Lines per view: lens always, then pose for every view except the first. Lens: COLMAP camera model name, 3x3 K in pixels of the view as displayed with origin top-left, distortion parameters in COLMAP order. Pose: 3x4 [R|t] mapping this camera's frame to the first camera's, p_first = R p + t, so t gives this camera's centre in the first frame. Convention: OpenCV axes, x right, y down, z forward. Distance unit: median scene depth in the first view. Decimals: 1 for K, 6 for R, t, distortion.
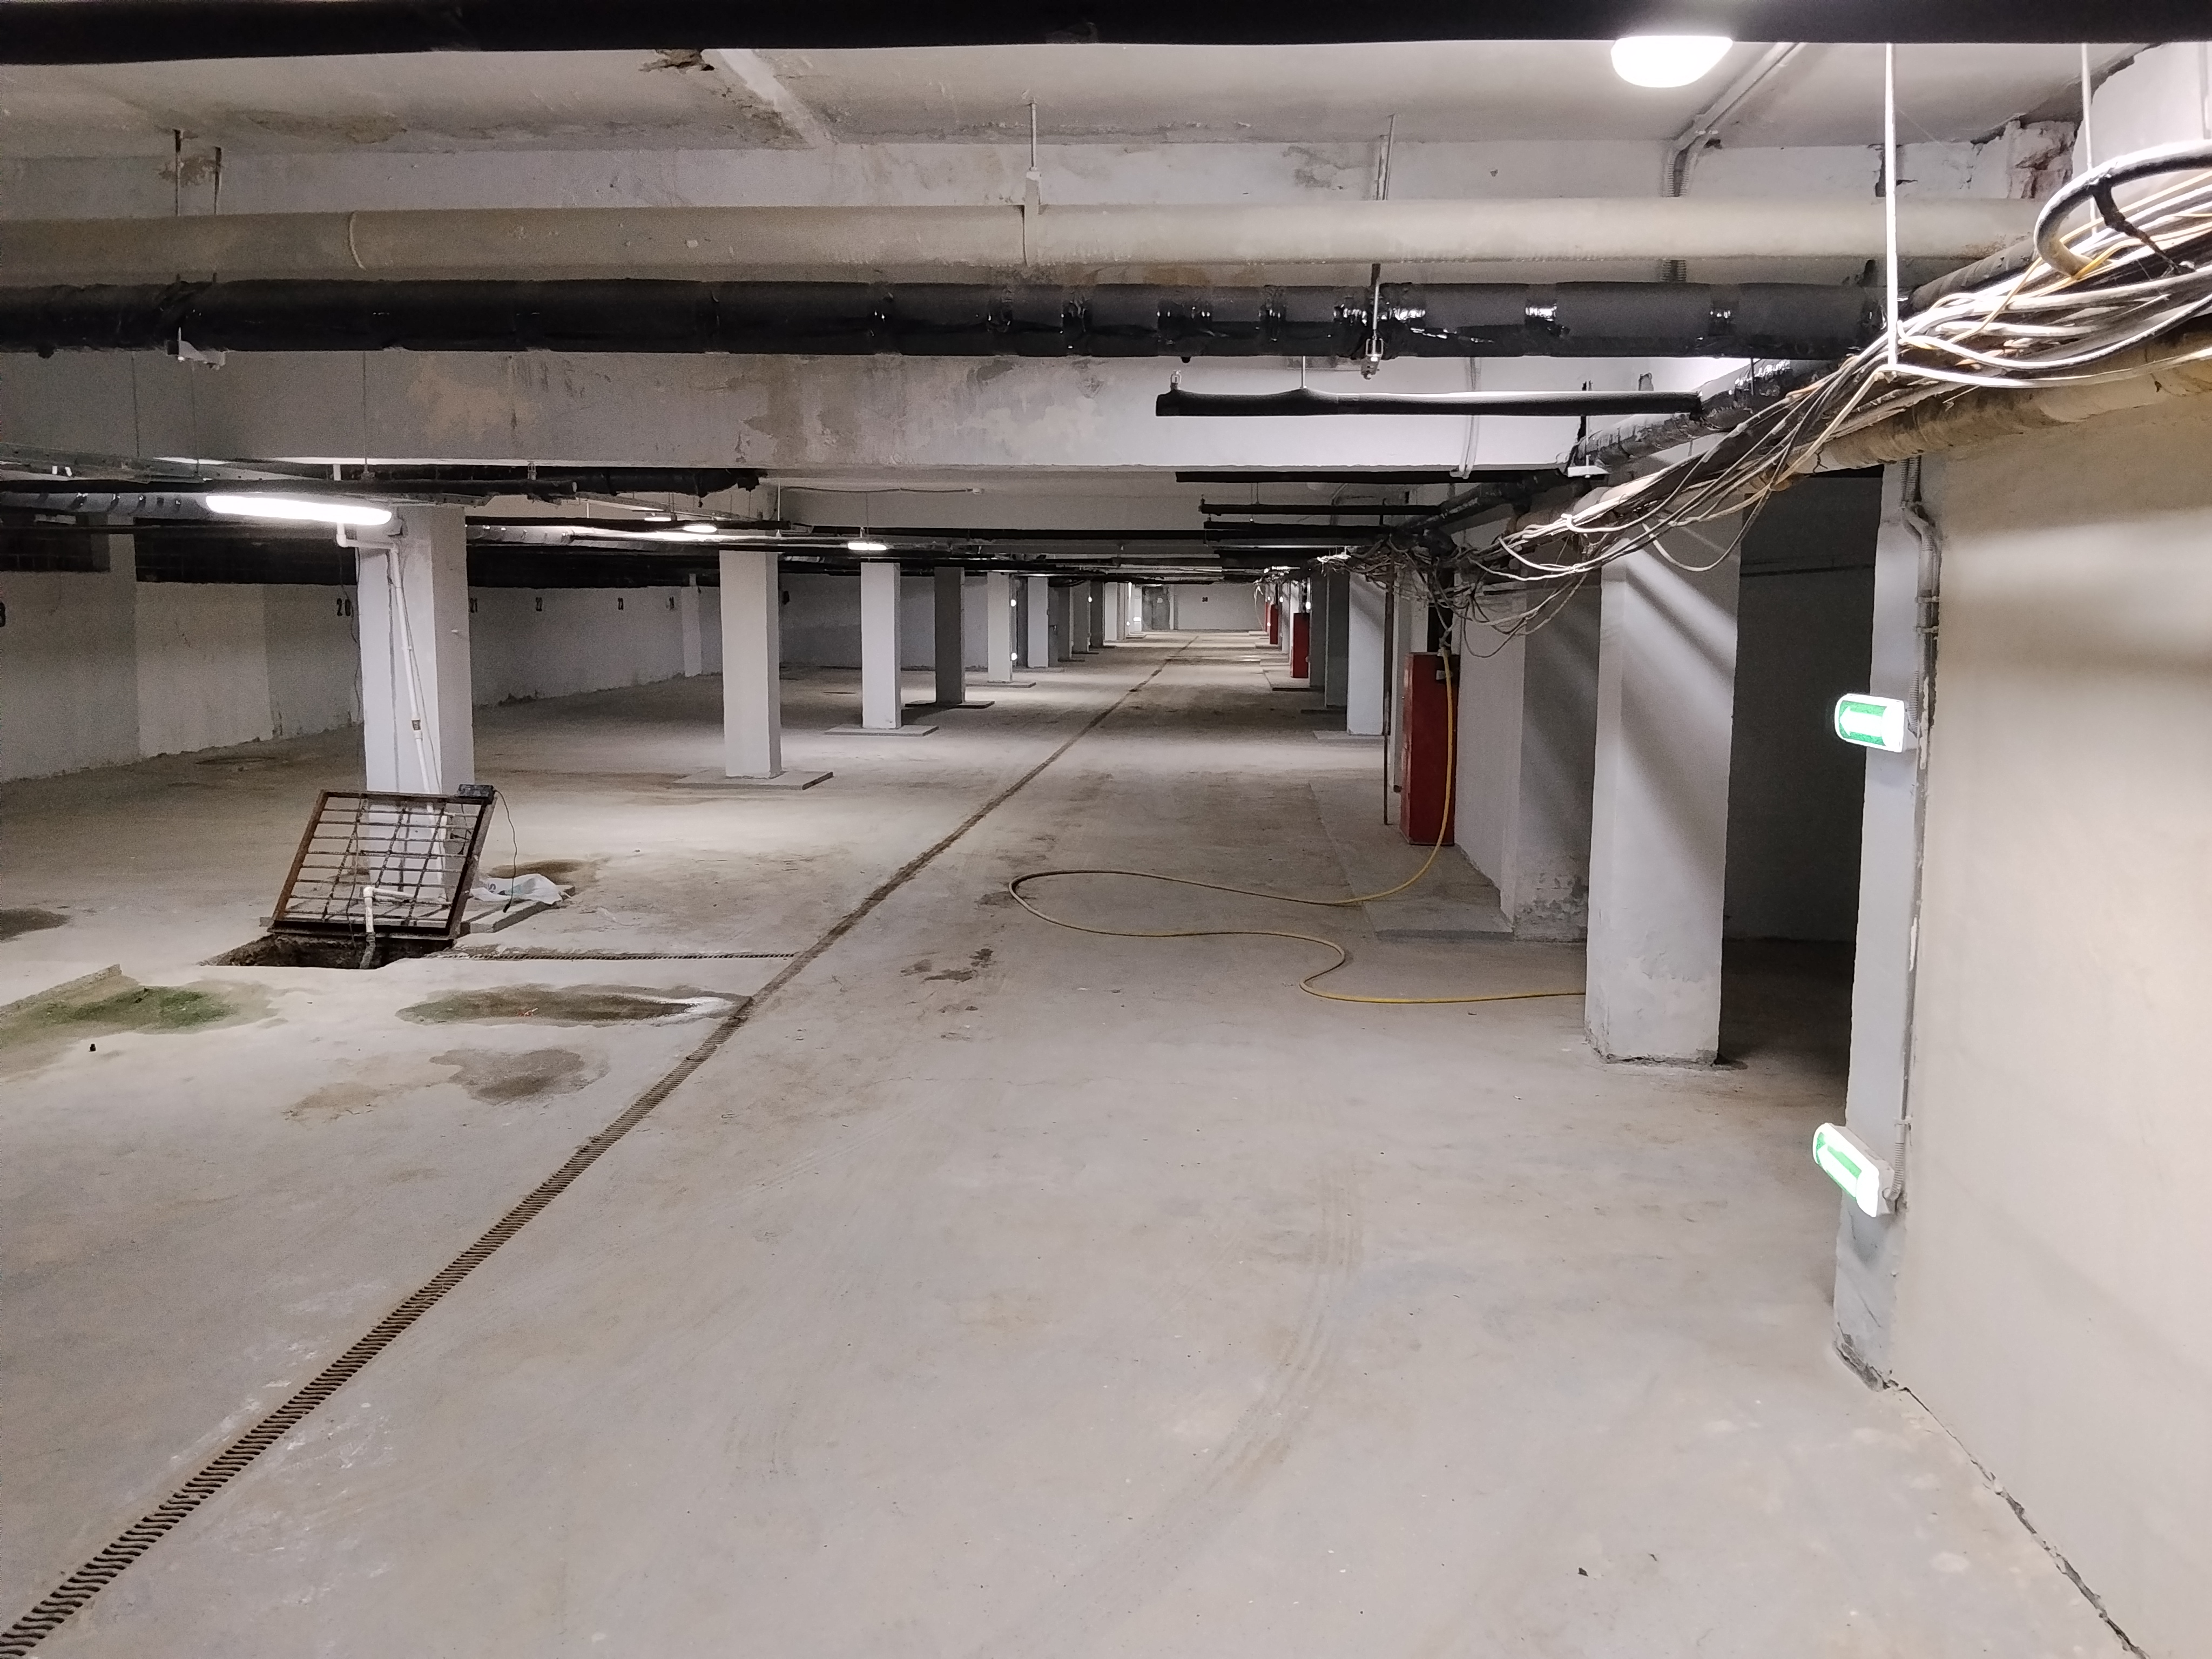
lens RADIAL K [[1877.9, 0, 1106.3], [0, 1877.9, 829.1], [0, 0, 1]] dist [-0.014544, -0.003246]
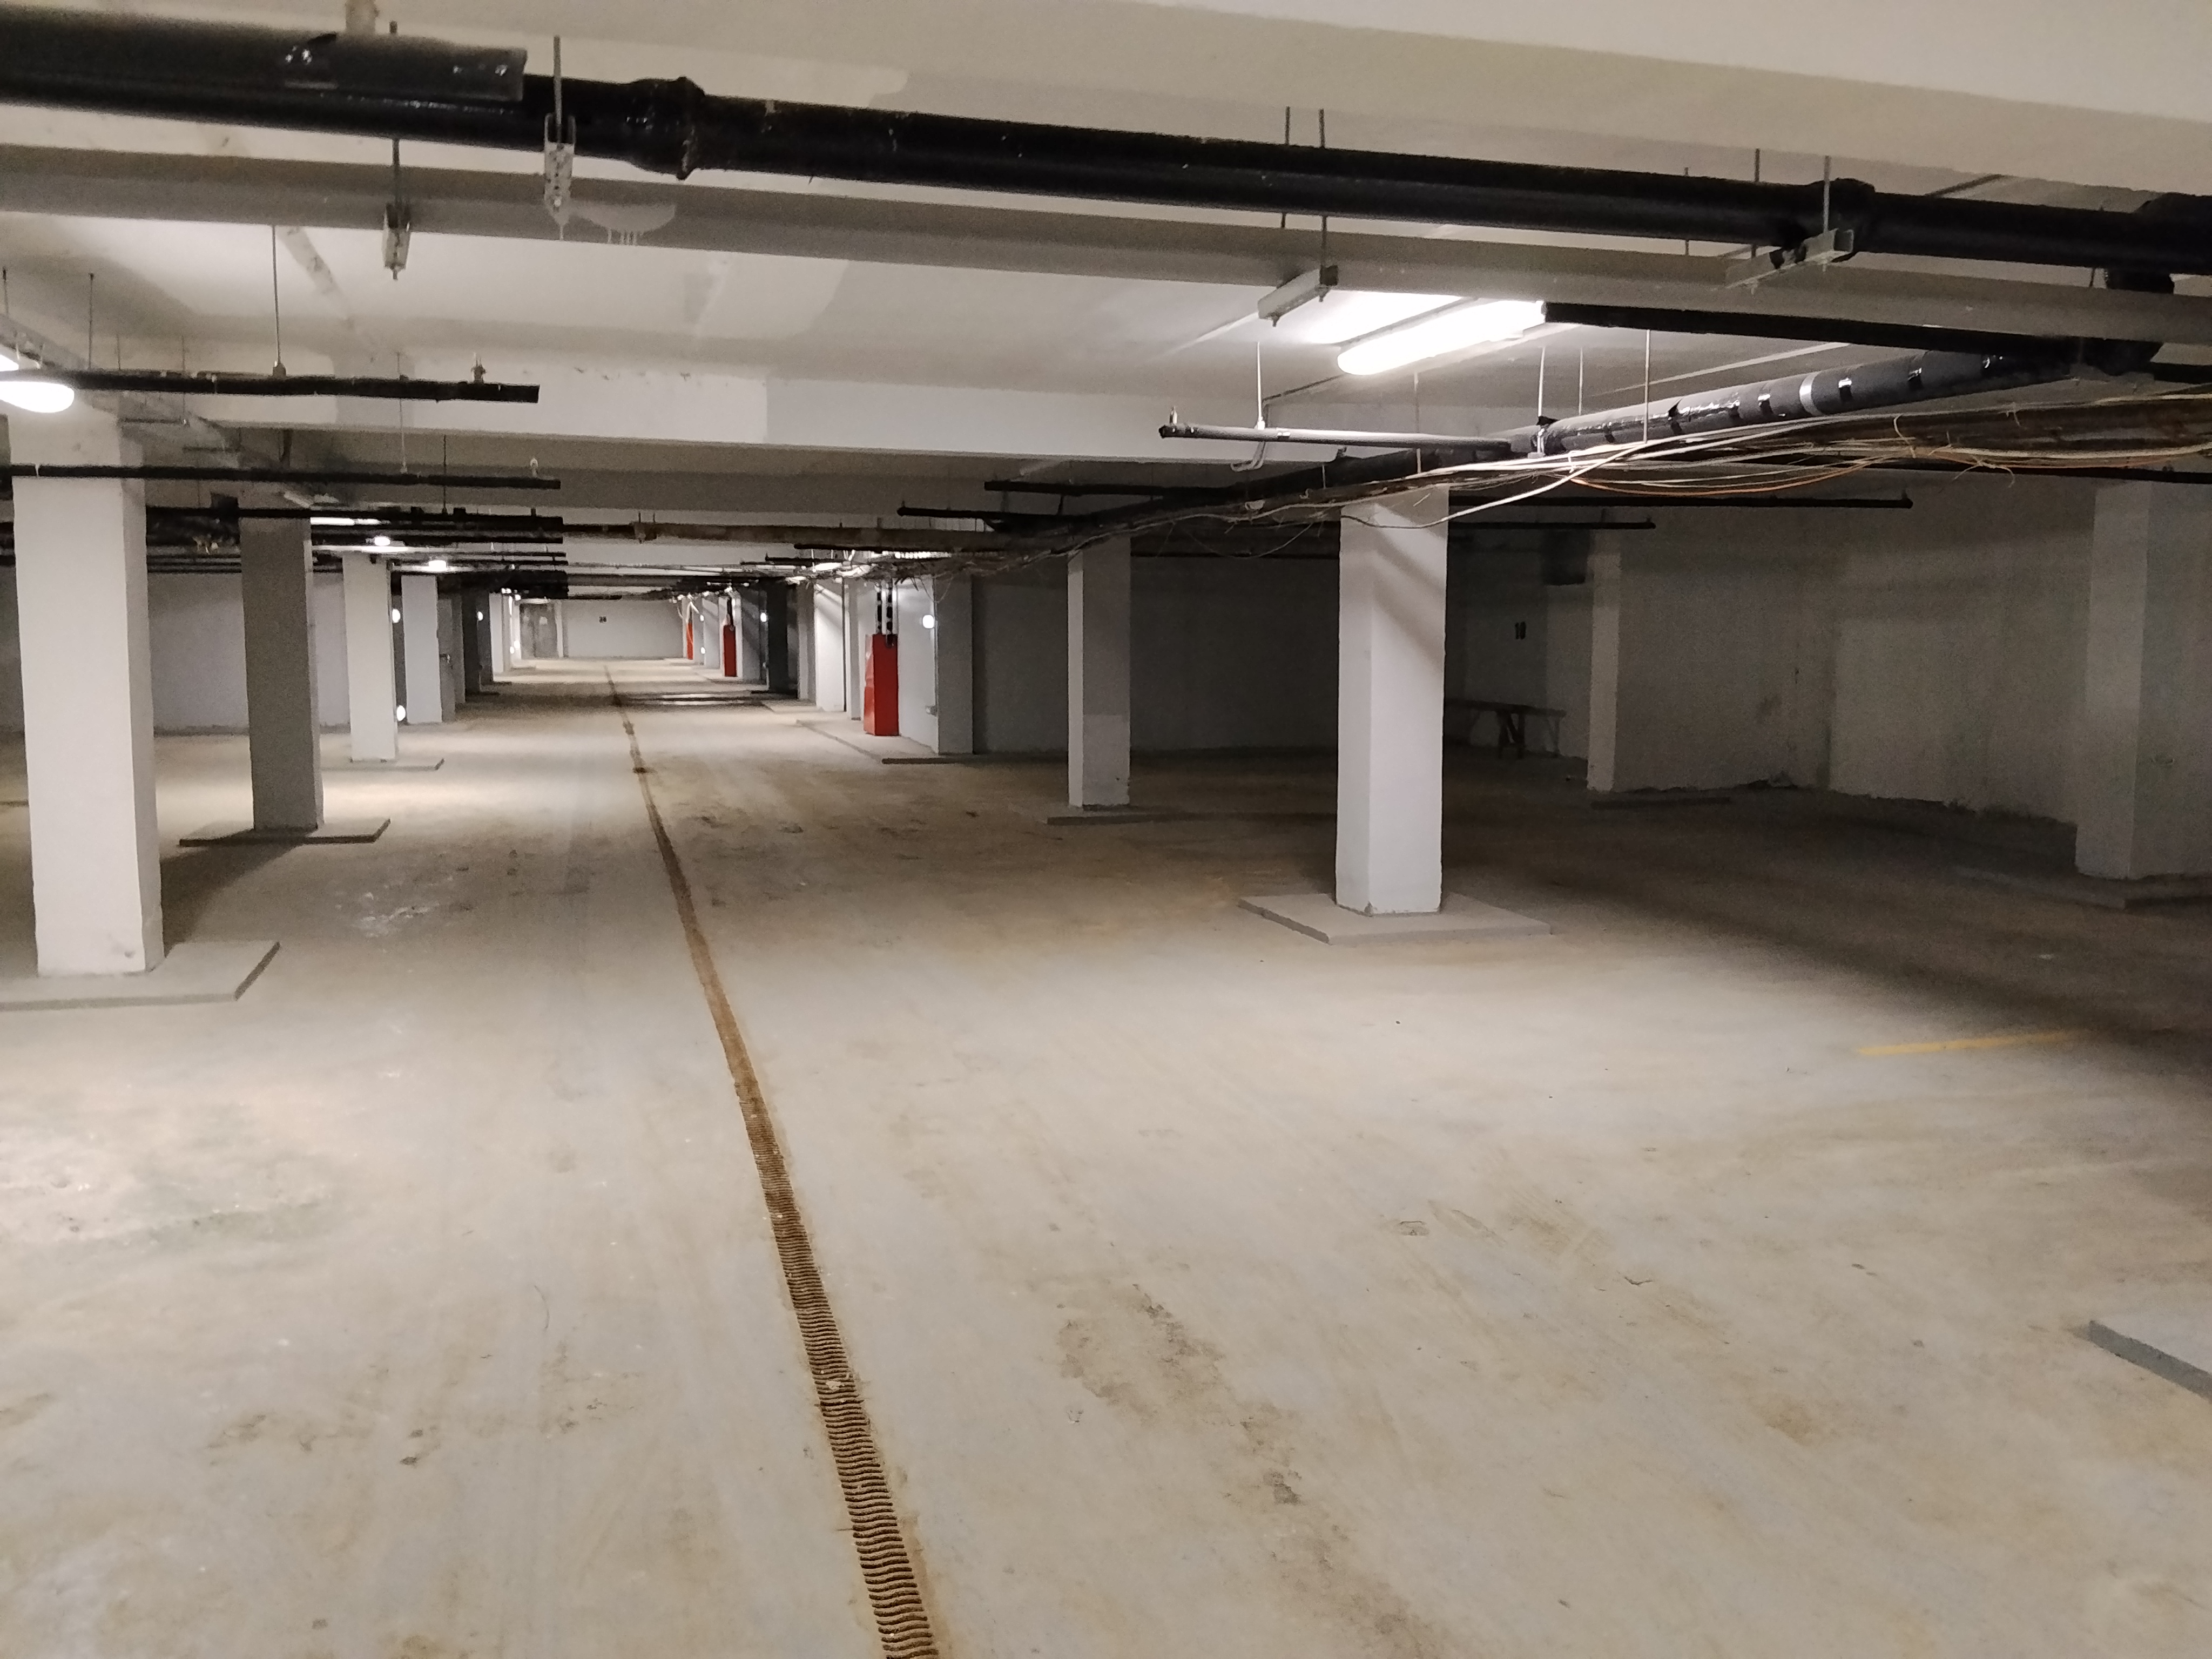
lens RADIAL K [[1877.9, 0, 1104.3], [0, 1877.9, 828.3], [0, 0, 1]] dist [-0.014544, -0.003246]
pose [[0.942467, -0.024919, 0.333370, -0.043149], [0.030156, 0.999490, -0.010542, -0.048447], [-0.332938, 0.019988, 0.942737, 0.461213]]
